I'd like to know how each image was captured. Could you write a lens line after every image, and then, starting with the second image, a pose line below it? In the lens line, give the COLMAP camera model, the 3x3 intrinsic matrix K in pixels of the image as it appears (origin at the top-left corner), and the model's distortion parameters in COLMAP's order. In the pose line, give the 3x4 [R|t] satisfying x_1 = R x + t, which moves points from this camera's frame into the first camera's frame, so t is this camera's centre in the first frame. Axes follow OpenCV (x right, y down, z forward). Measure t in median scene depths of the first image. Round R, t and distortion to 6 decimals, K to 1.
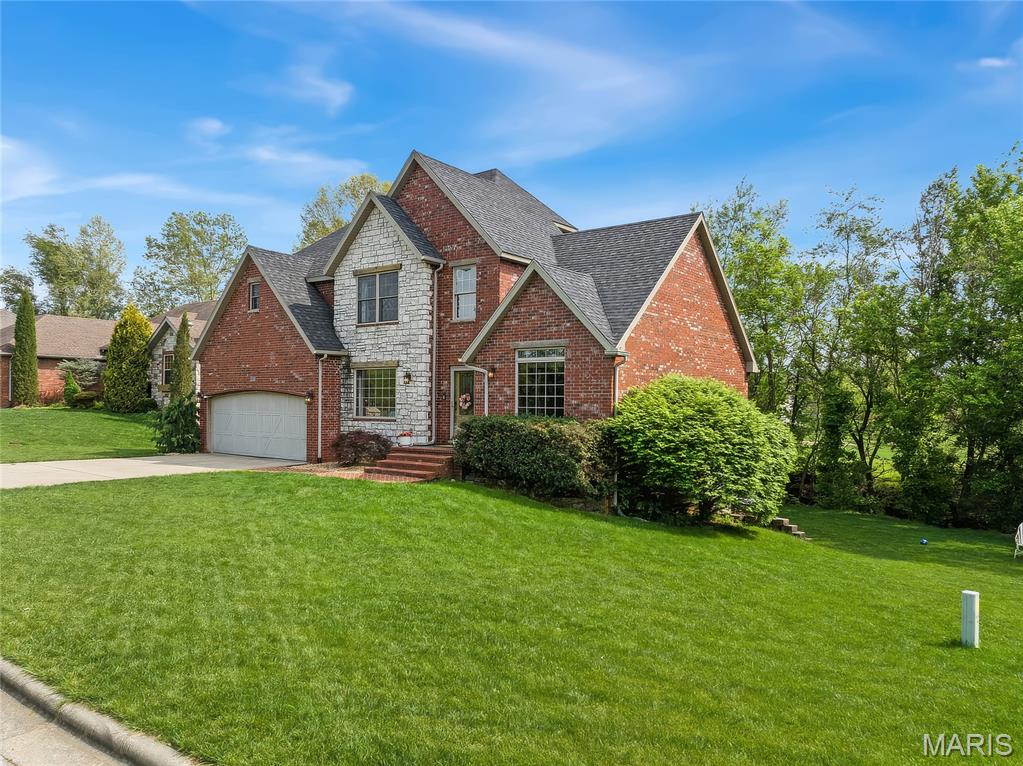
lens RADIAL K [[720.0, 0, 512.4], [0, 720.0, 400.8], [0, 0, 1]] dist [-0.017232, -0.013664]
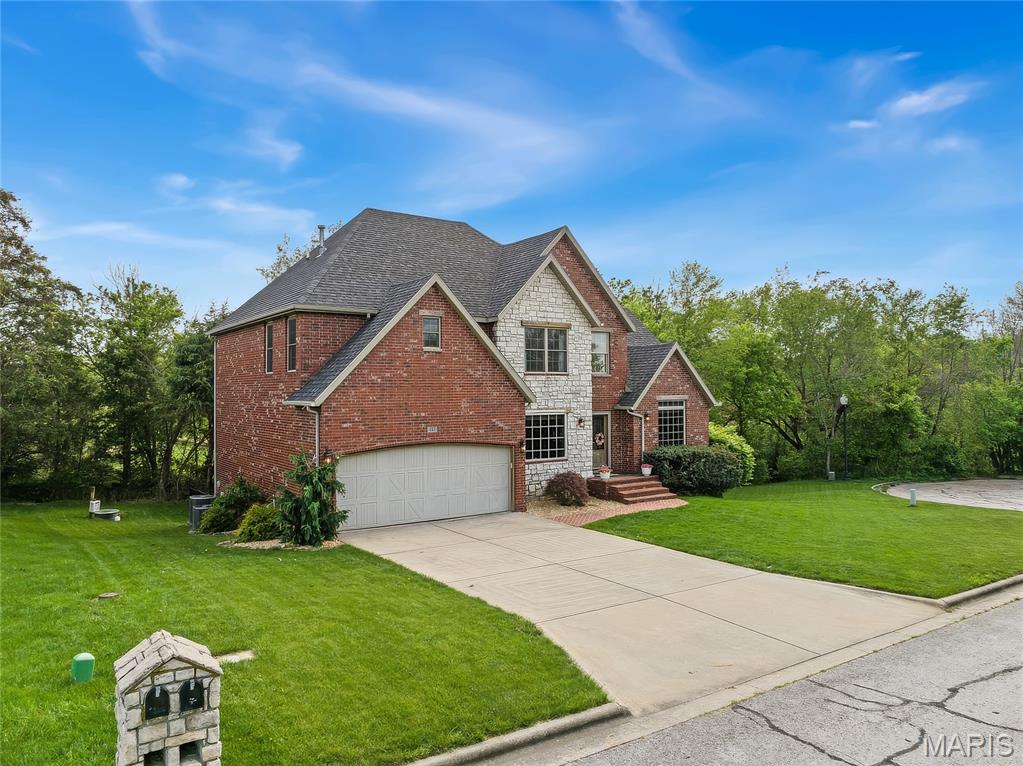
lens RADIAL K [[720.0, 0, 518.0], [0, 720.0, 378.9], [0, 0, 1]] dist [-0.017232, -0.013664]
pose [[0.311172, 0.003478, 0.950347, -1.275401], [0.005142, 0.999973, -0.005343, -0.095597], [-0.950340, 0.006549, 0.311146, 0.716547]]
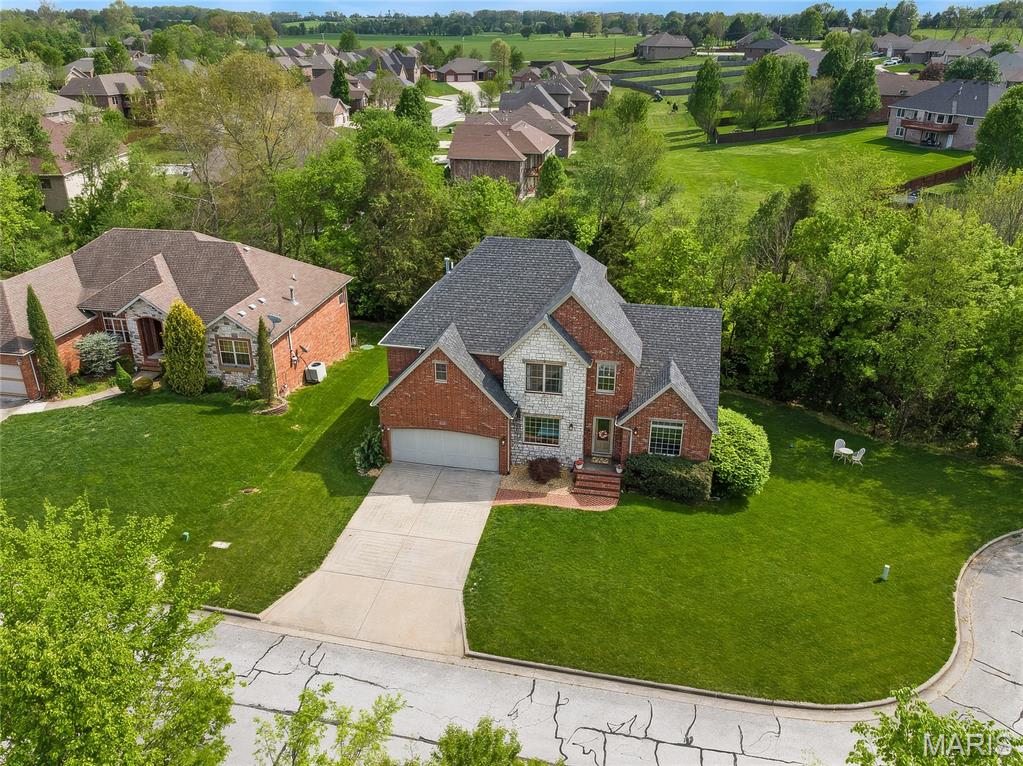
lens RADIAL K [[720.0, 0, 505.6], [0, 720.0, 359.4], [0, 0, 1]] dist [-0.017232, -0.013664]
pose [[0.903115, -0.172942, 0.393033, -0.905566], [0.005626, 0.919995, 0.391890, -0.826417], [-0.429363, -0.351710, 0.831834, -0.281753]]
